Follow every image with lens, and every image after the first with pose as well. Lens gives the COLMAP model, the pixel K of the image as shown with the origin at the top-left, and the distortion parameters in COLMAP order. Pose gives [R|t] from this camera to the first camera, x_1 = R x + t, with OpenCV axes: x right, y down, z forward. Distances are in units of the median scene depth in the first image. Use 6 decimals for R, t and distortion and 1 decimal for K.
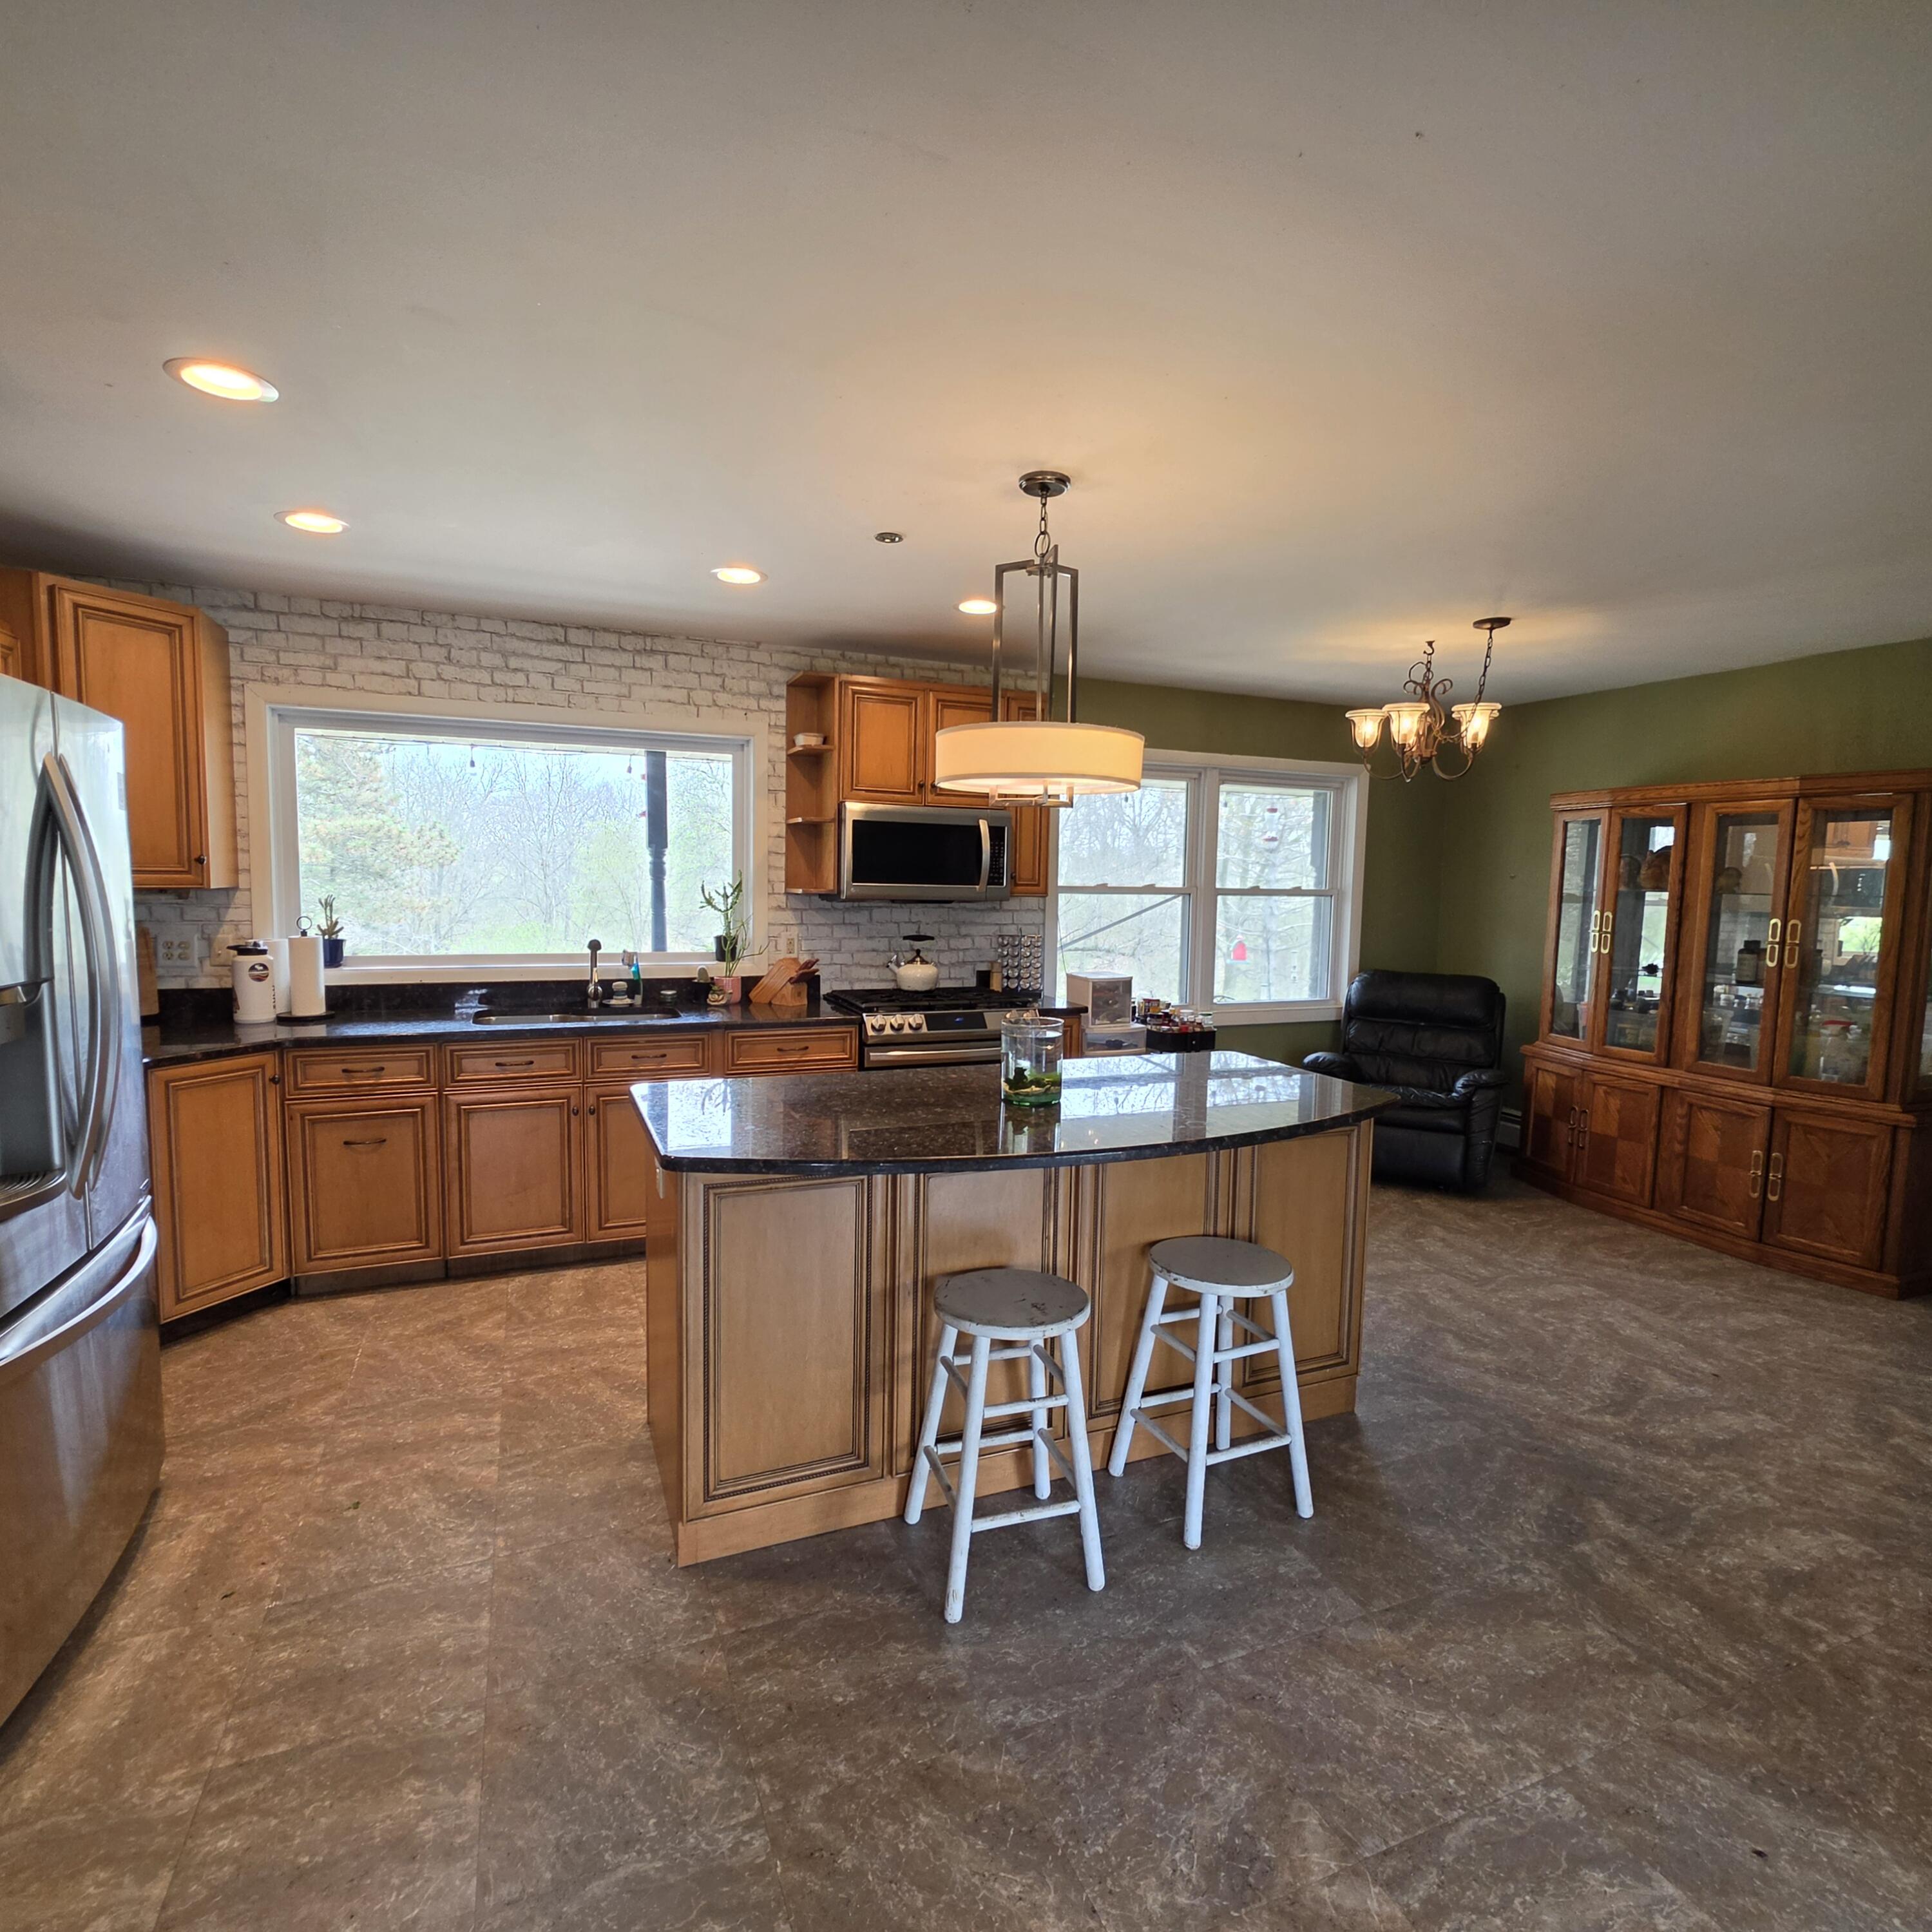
lens RADIAL K [[1032.4, 0, 966.0], [0, 1032.4, 966.0], [0, 0, 1]] dist [-0.000411, -0.000030]
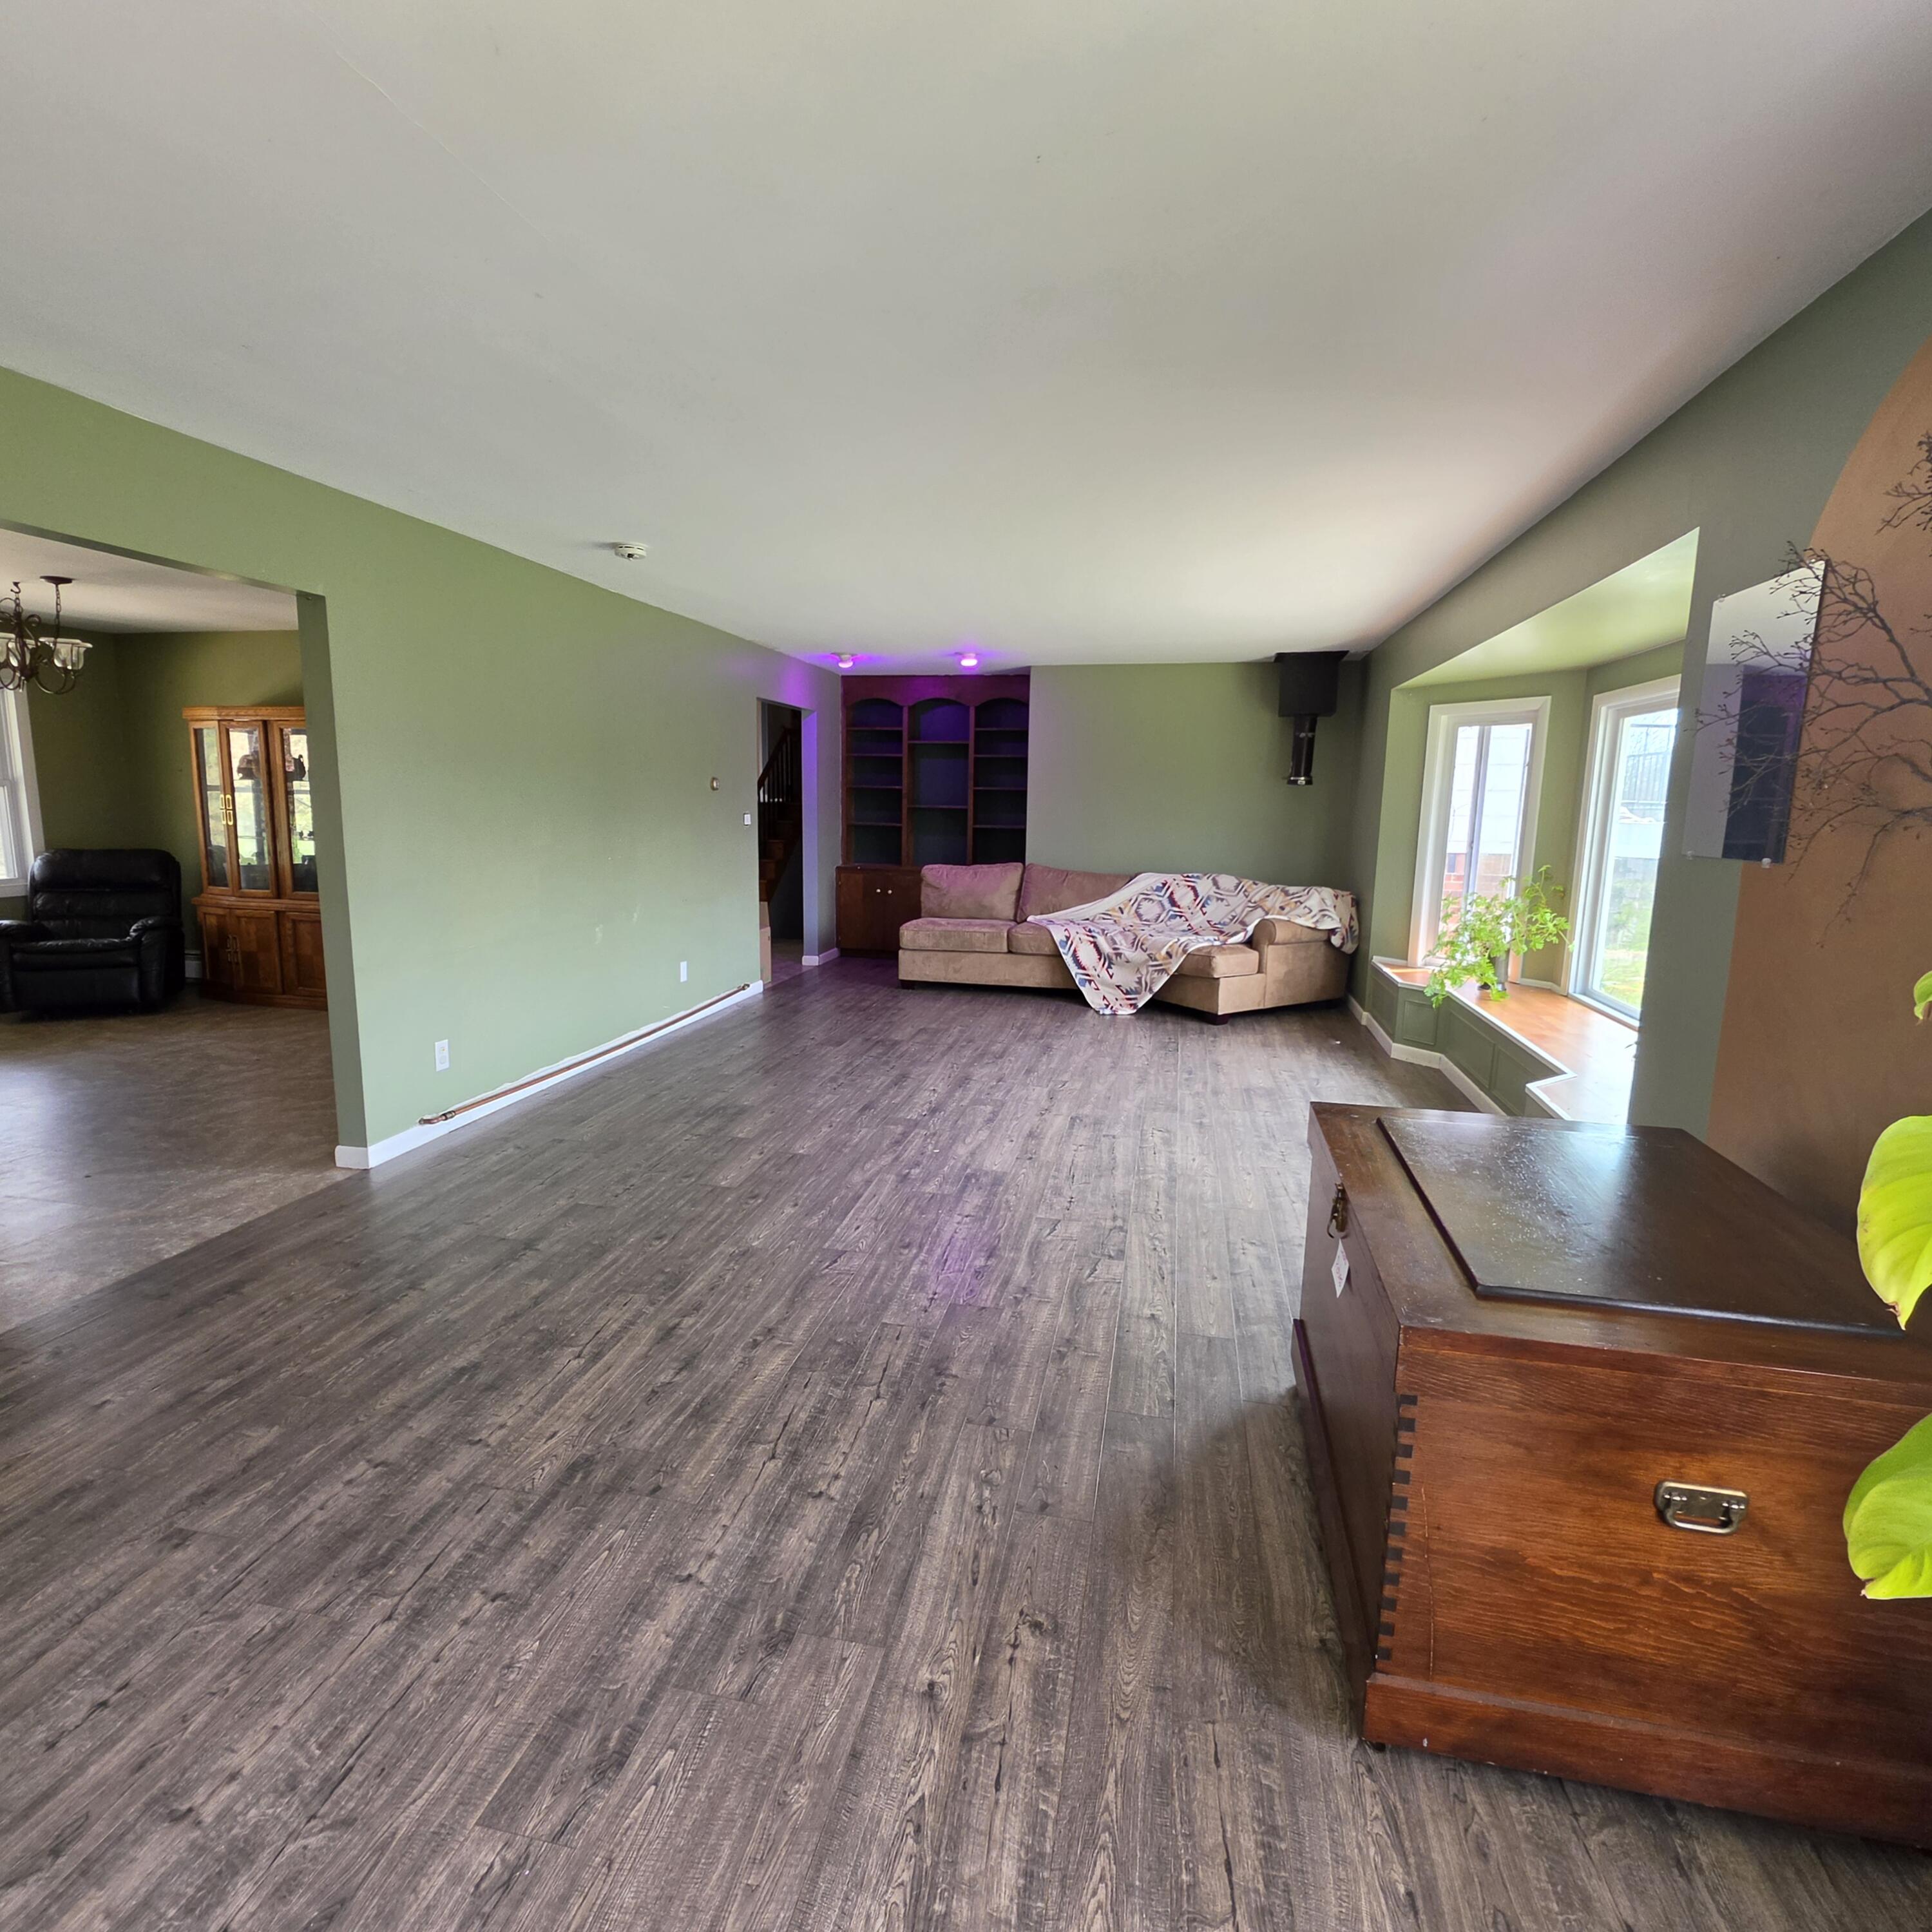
lens RADIAL K [[1063.5, 0, 966.0], [0, 1063.5, 966.0], [0, 0, 1]] dist [-0.002336, -0.001084]
pose [[0.570280, -0.139588, 0.809504, -0.012129], [0.061223, 0.989938, 0.127571, 0.063602], [-0.819166, -0.023191, 0.573088, -0.740345]]
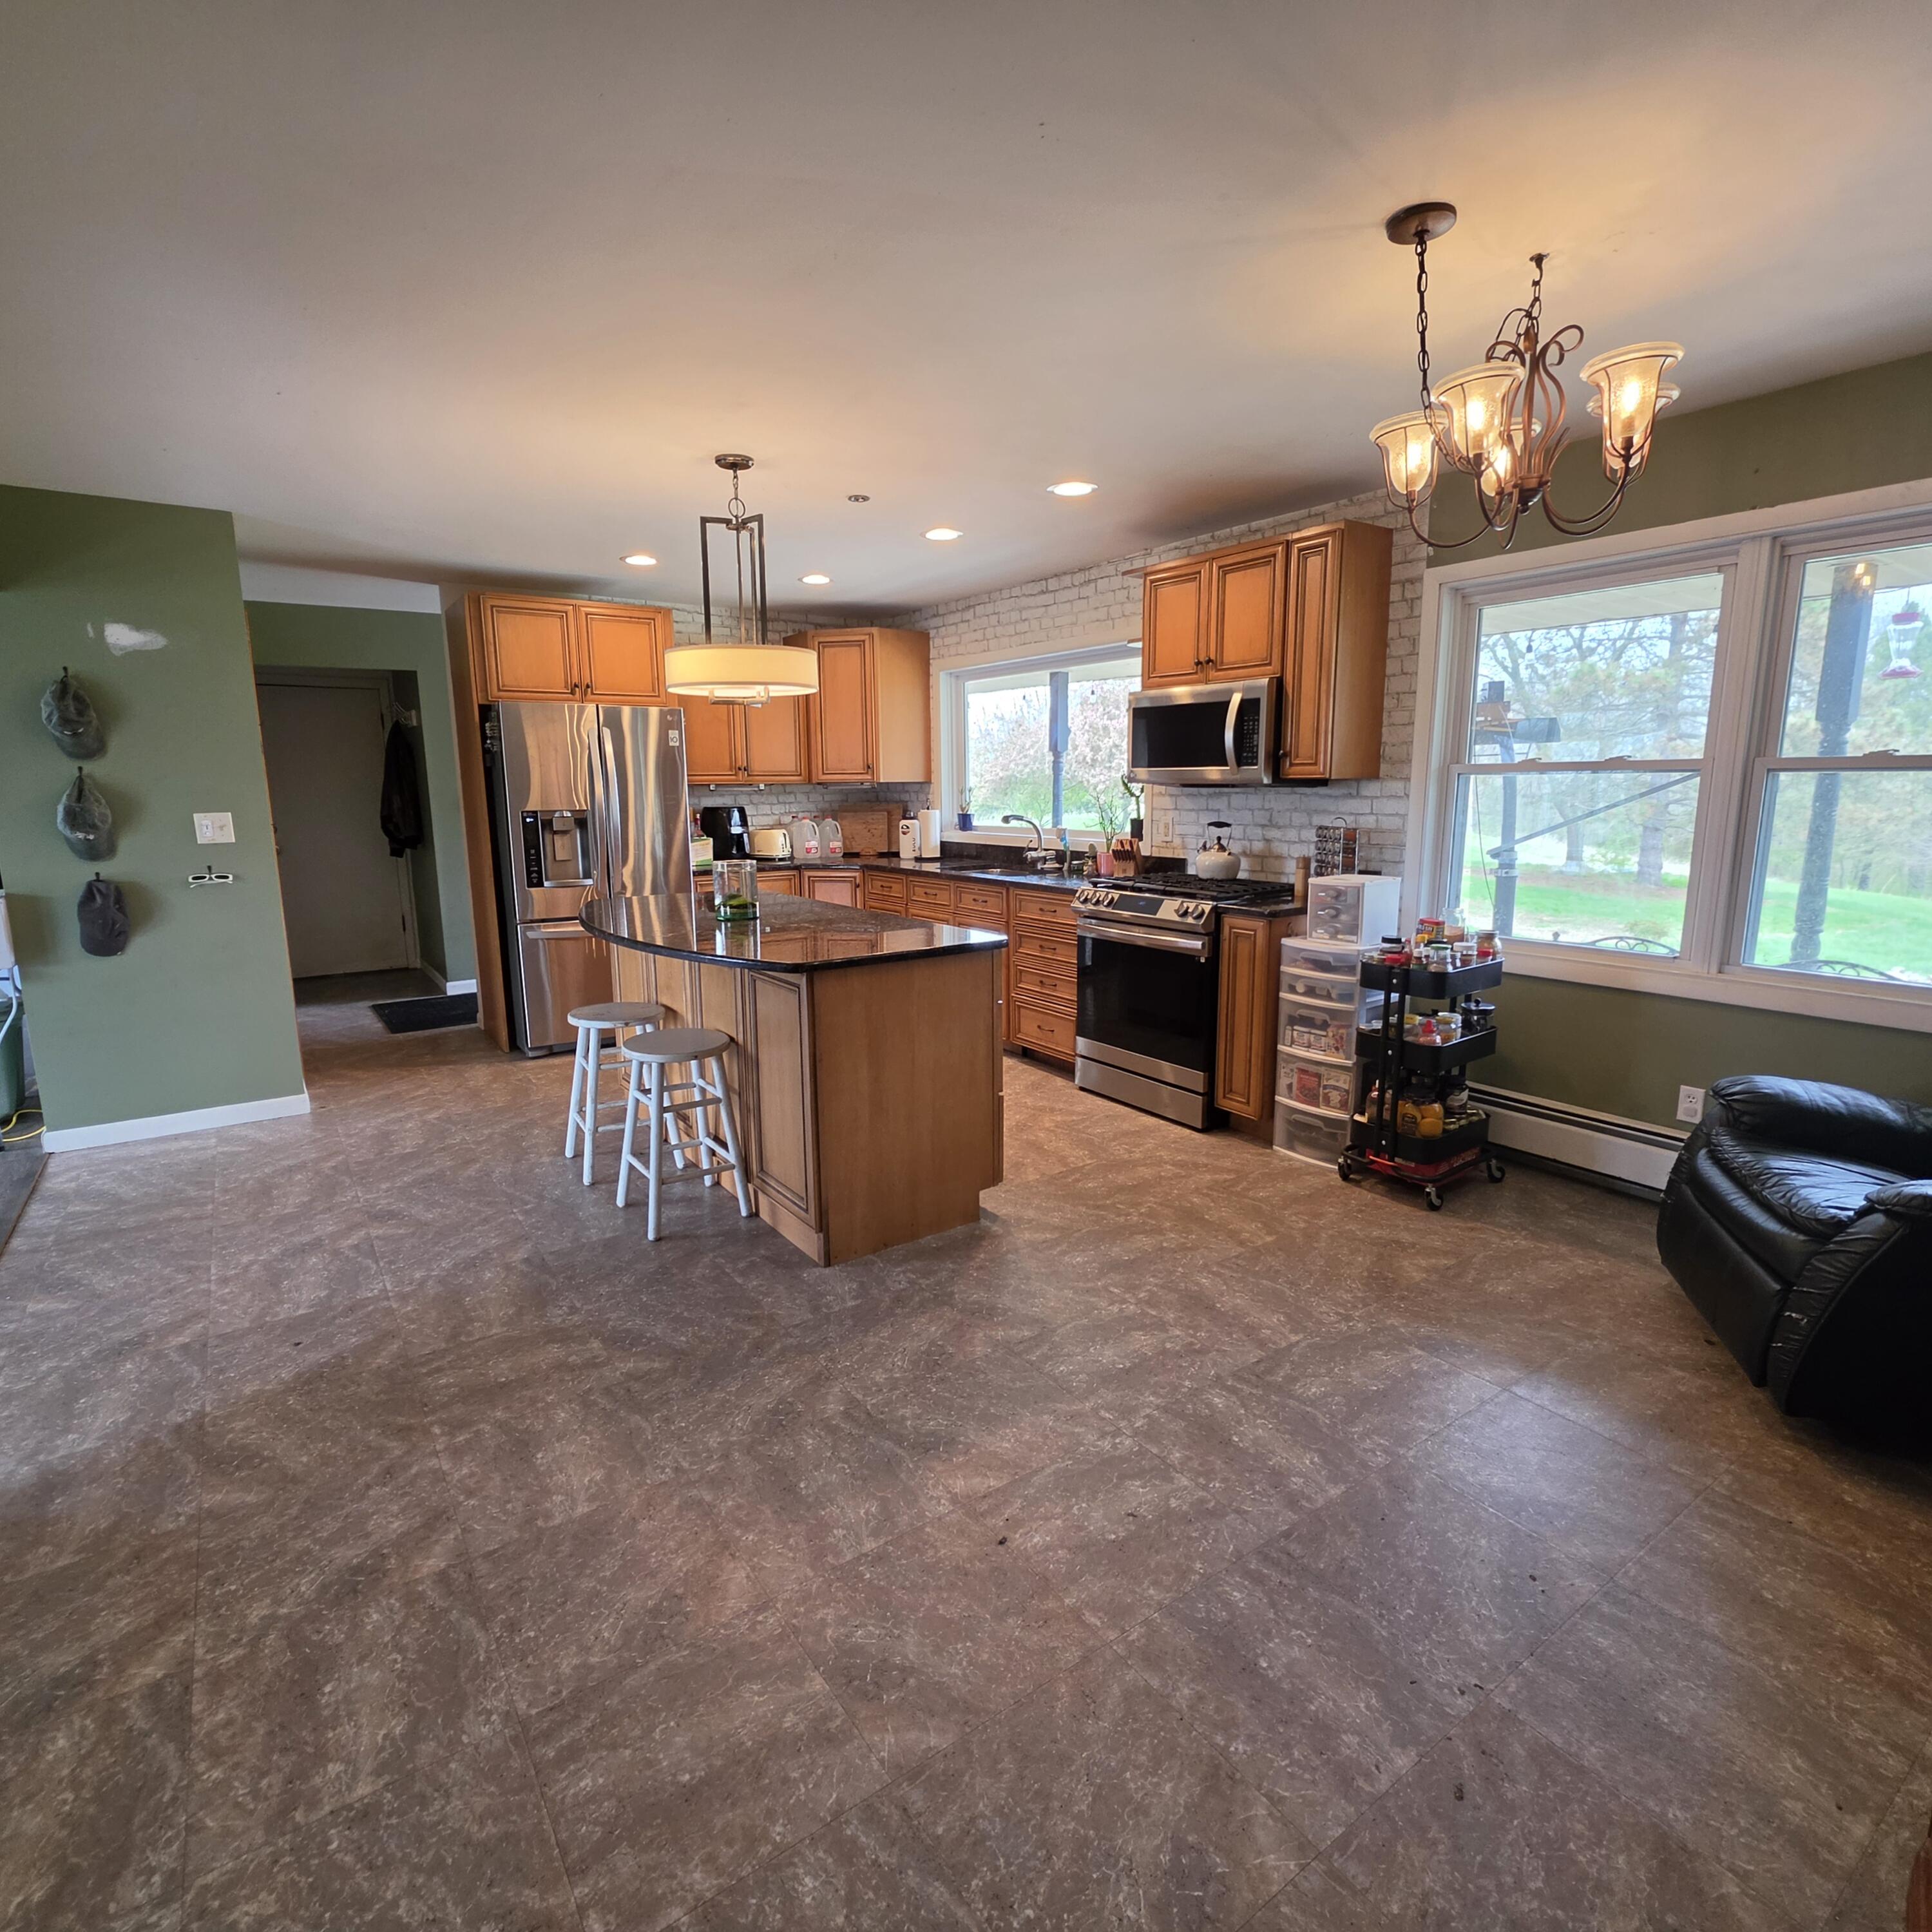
lens RADIAL K [[1032.4, 0, 966.0], [0, 1032.4, 966.0], [0, 0, 1]] dist [-0.000411, -0.000030]
pose [[0.214533, 0.152489, -0.964740, 0.934260], [-0.072848, 0.987484, 0.139885, -0.015592], [0.973996, 0.040269, 0.222956, 0.616848]]
